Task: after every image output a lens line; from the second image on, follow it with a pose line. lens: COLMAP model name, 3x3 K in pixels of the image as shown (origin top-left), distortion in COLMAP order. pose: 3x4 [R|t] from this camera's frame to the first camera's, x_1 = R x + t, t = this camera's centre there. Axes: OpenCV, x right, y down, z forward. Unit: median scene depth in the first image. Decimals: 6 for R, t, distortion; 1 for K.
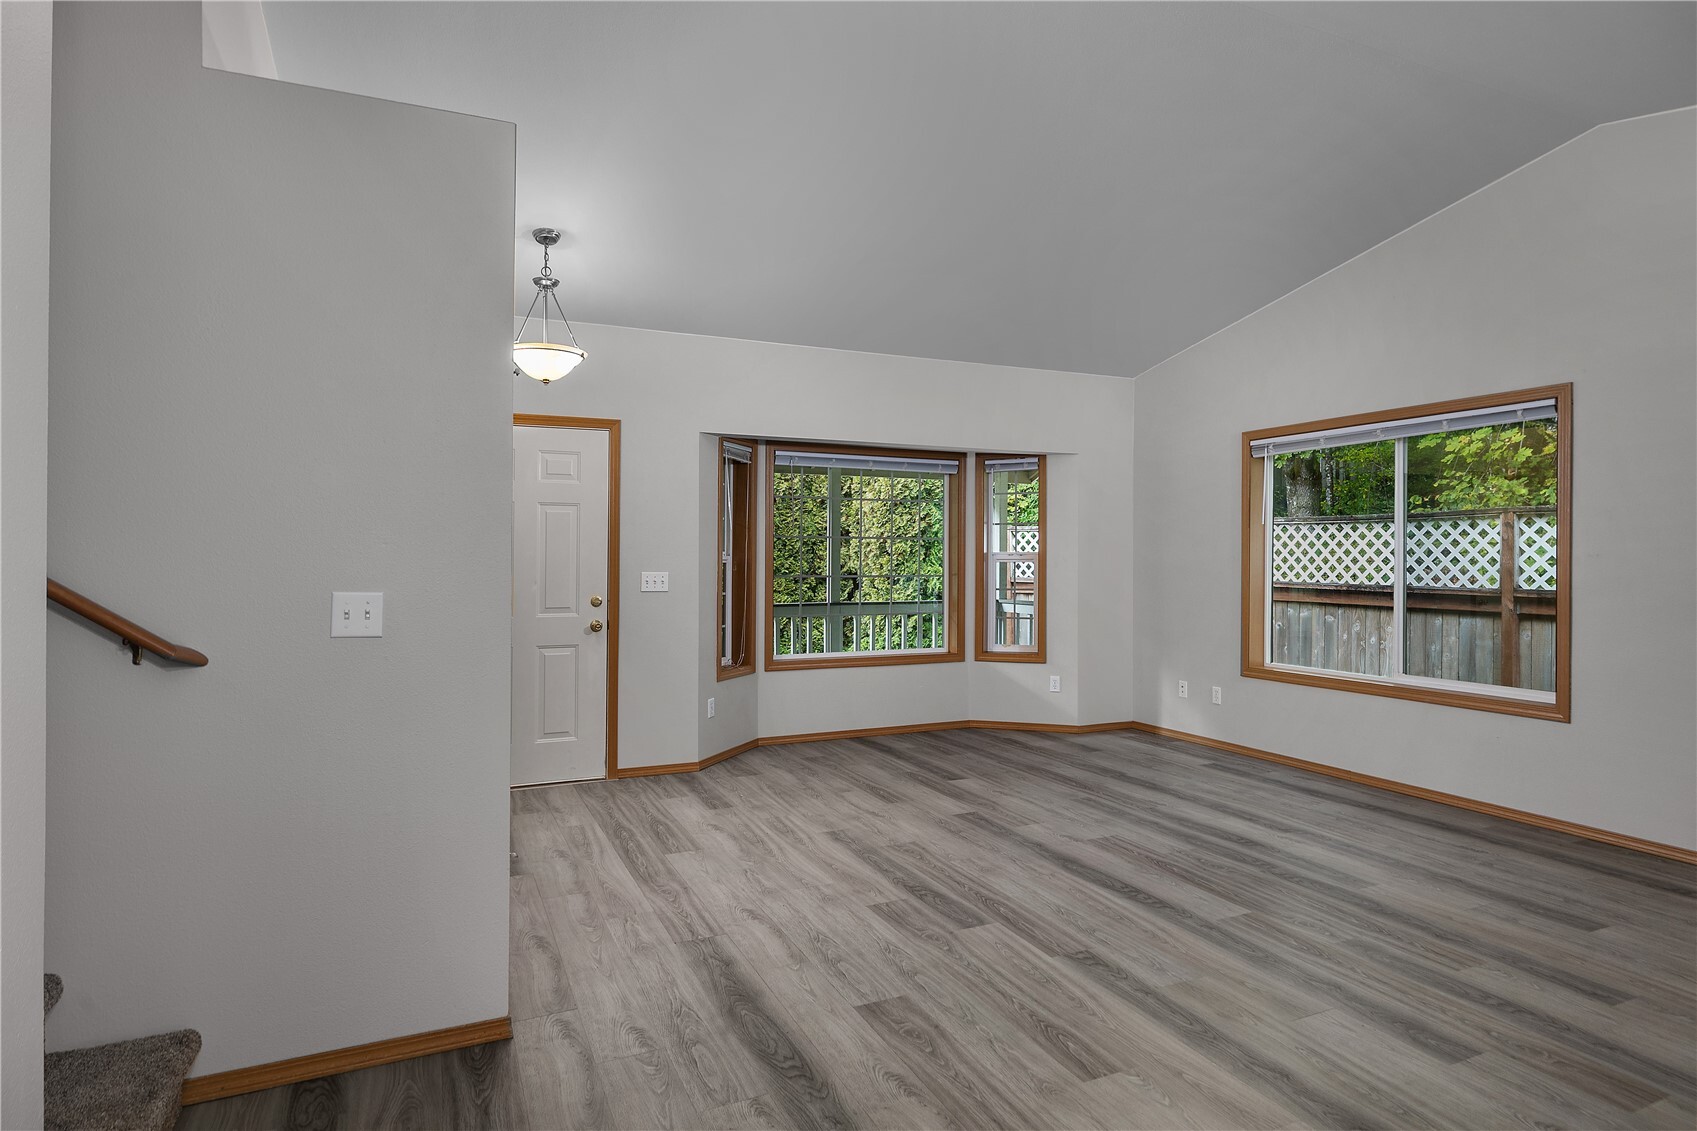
lens RADIAL K [[911.2, 0, 848.5], [0, 911.2, 565.5], [0, 0, 1]] dist [0.002521, 0.000696]
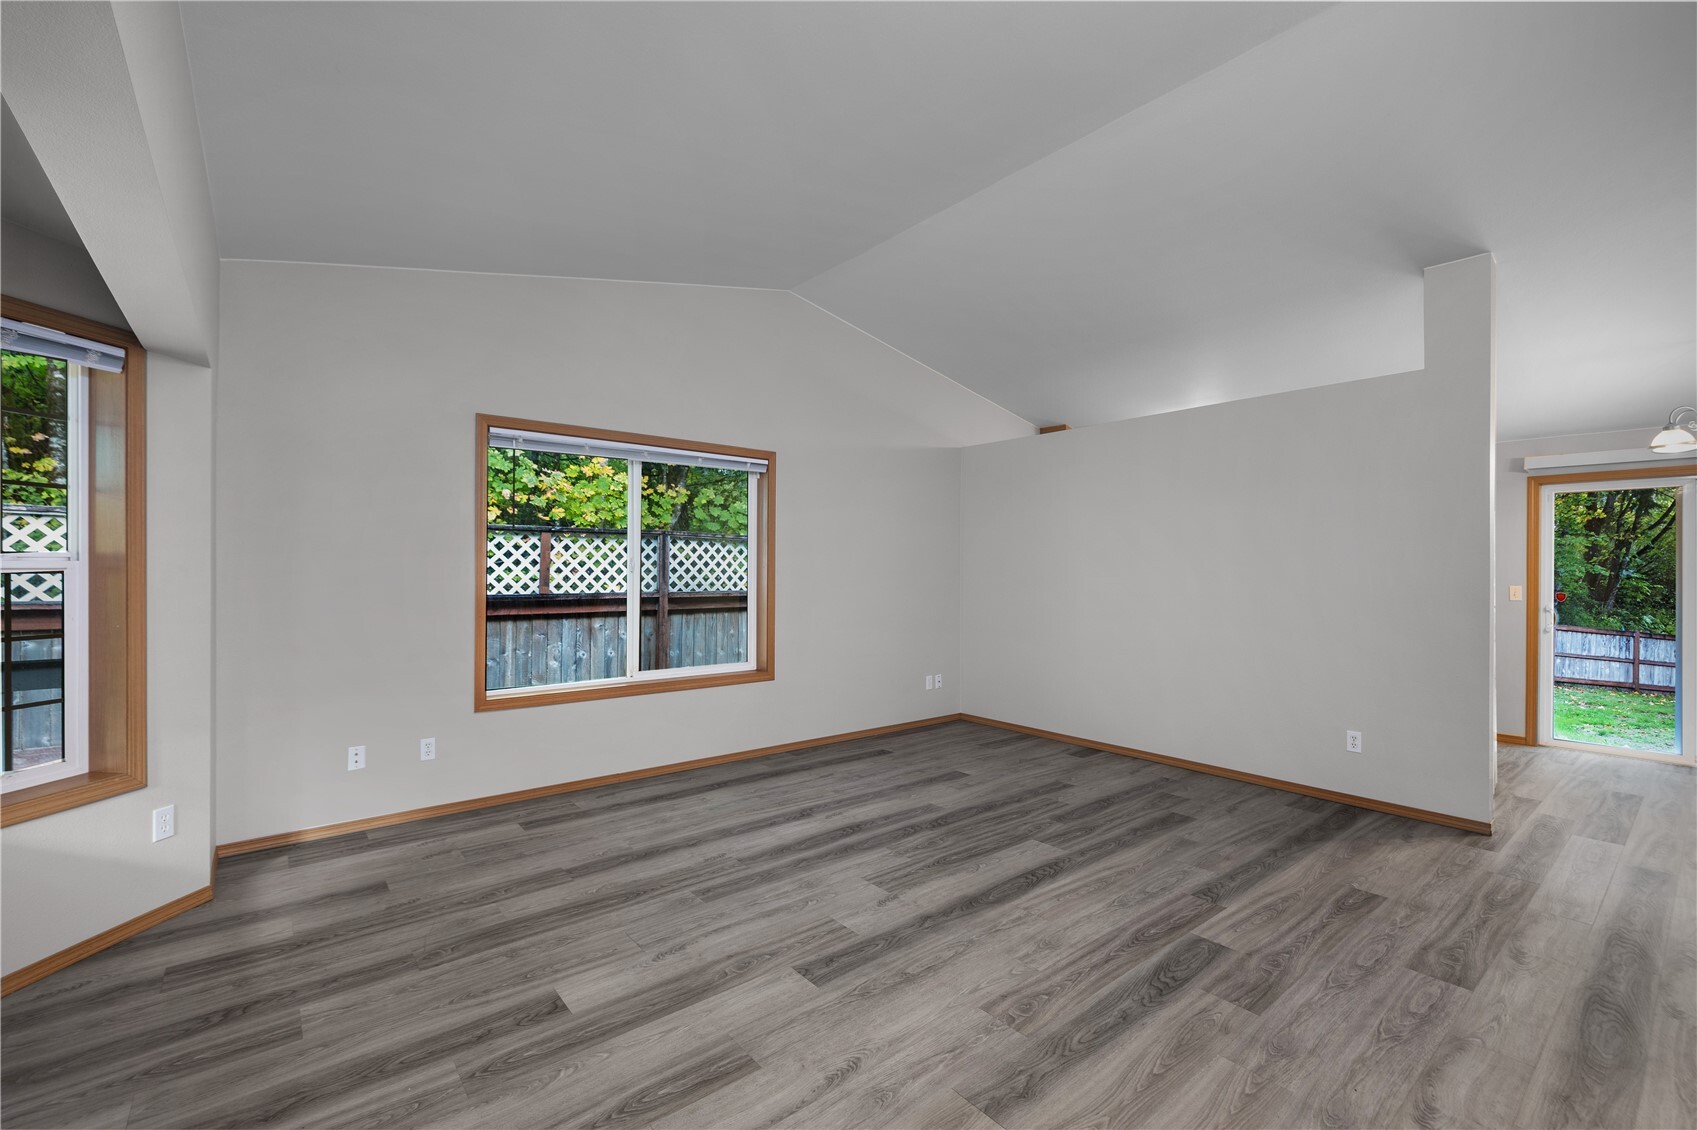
lens RADIAL K [[725.0, 0, 848.5], [0, 725.0, 565.0], [0, 0, 1]] dist [0.002451, 0.000351]
pose [[-0.254873, 0.005075, 0.966961, -0.424386], [0.000832, 0.999987, -0.005029, -0.009631], [-0.966974, -0.000477, -0.254874, 1.282417]]
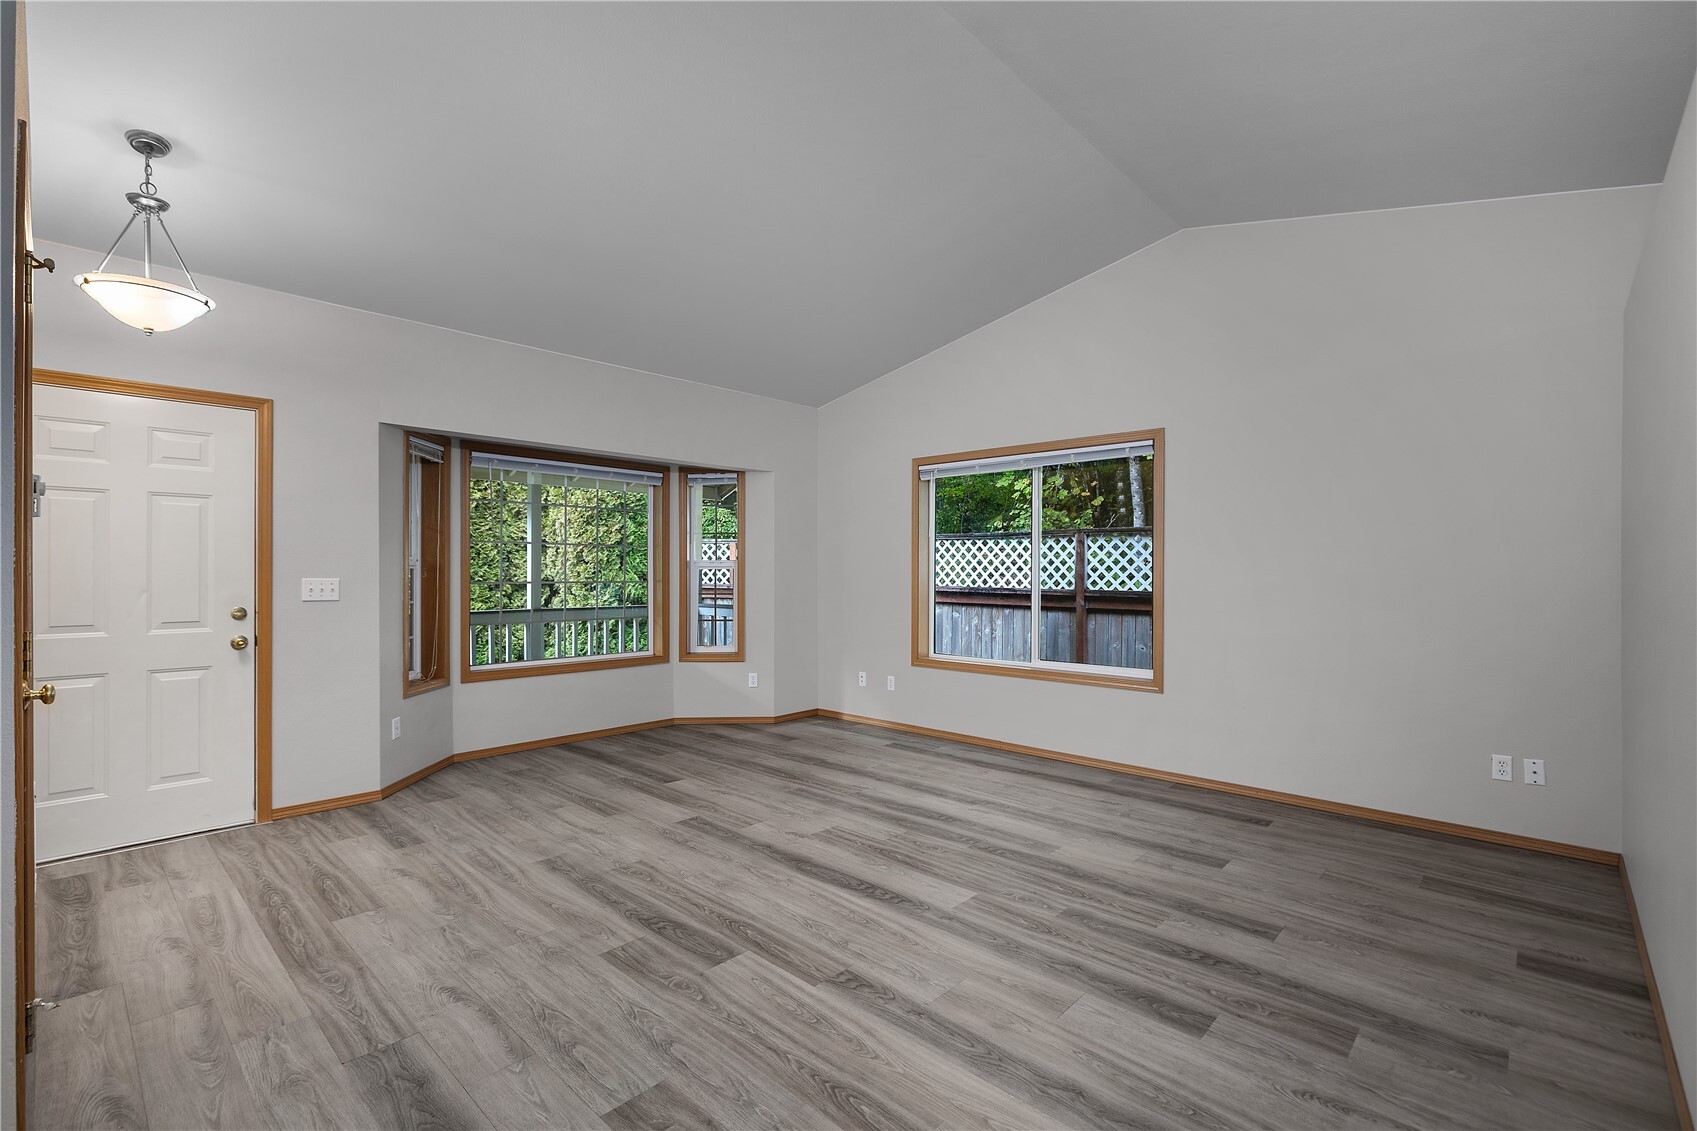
lens RADIAL K [[751.0, 0, 835.0], [0, 751.0, 580.7], [0, 0, 1]] dist [-0.003662, 0.000847]
pose [[0.928804, -0.003943, 0.370551, -0.030178], [0.001308, 0.999972, 0.007362, 0.006402], [-0.370569, -0.006353, 0.928783, 0.210193]]
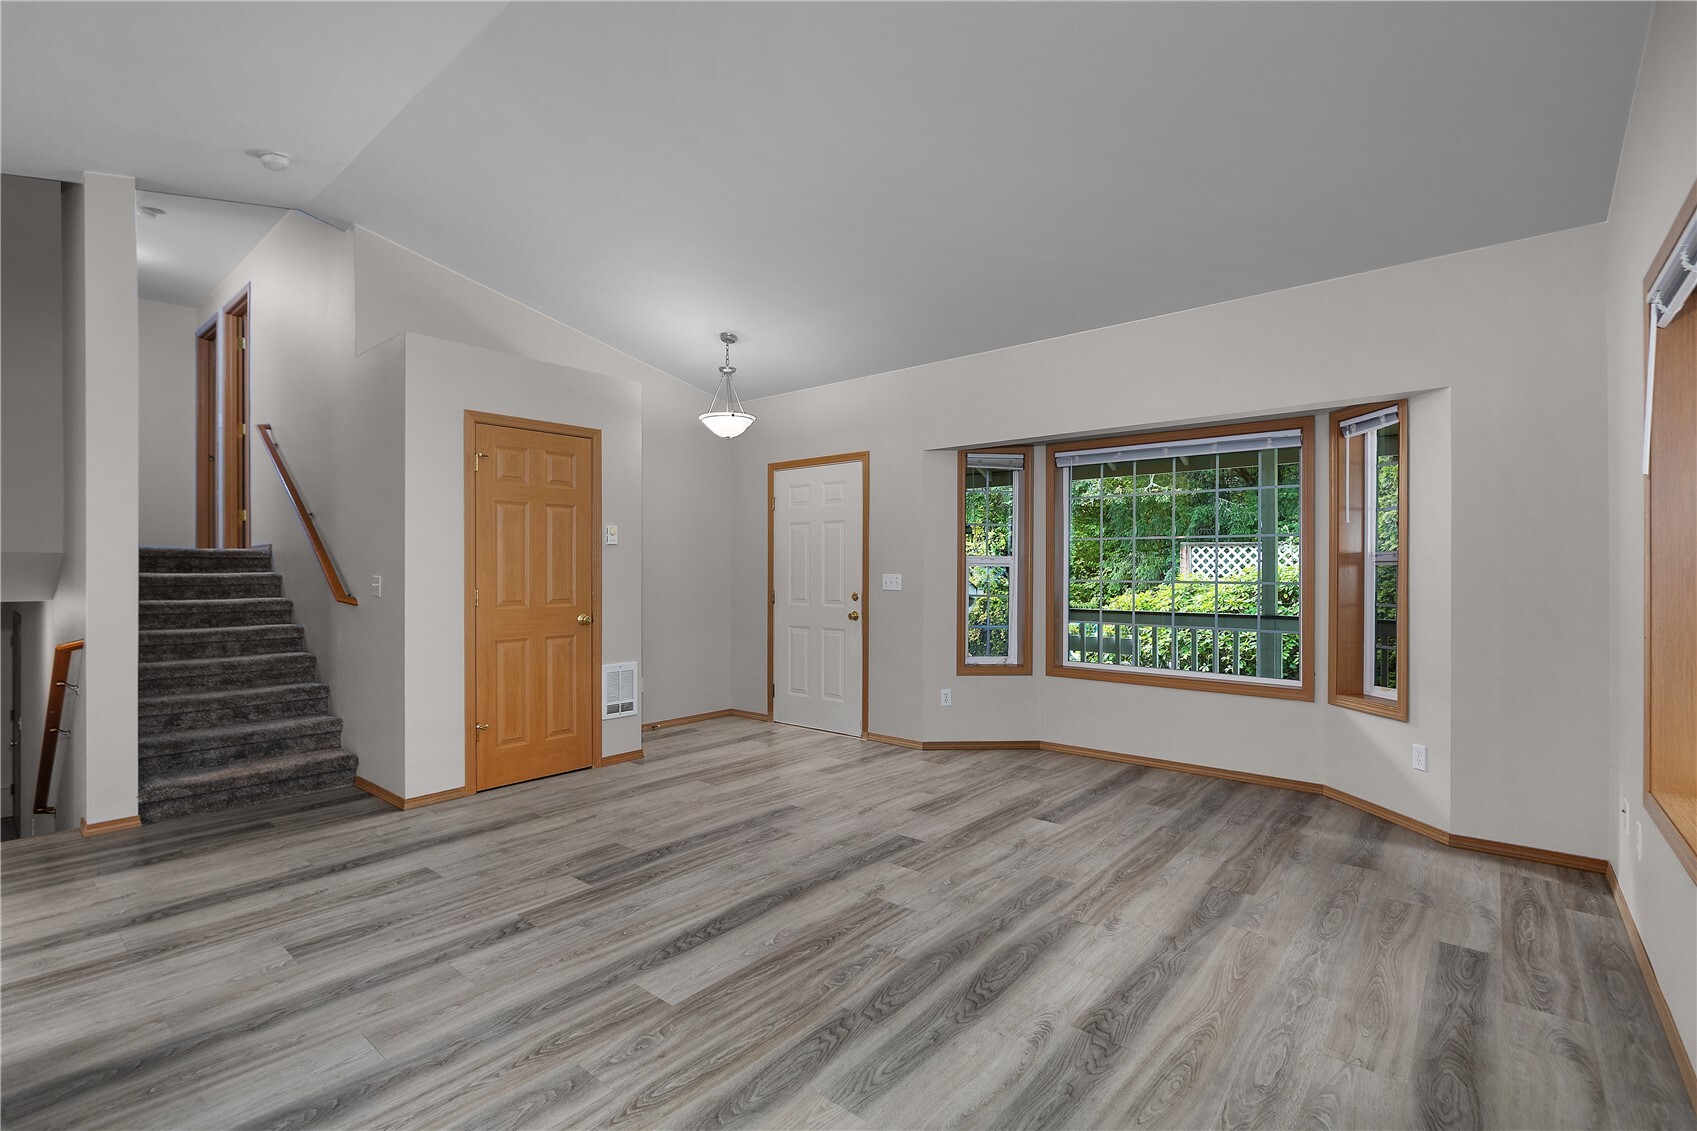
lens RADIAL K [[763.7, 0, 848.5], [0, 763.7, 565.5], [0, 0, 1]] dist [-0.003045, 0.000706]
pose [[0.428962, -0.007924, -0.903288, 0.919817], [-0.005359, 0.999922, -0.011317, 0.011496], [0.903307, 0.009695, 0.428886, 0.718308]]
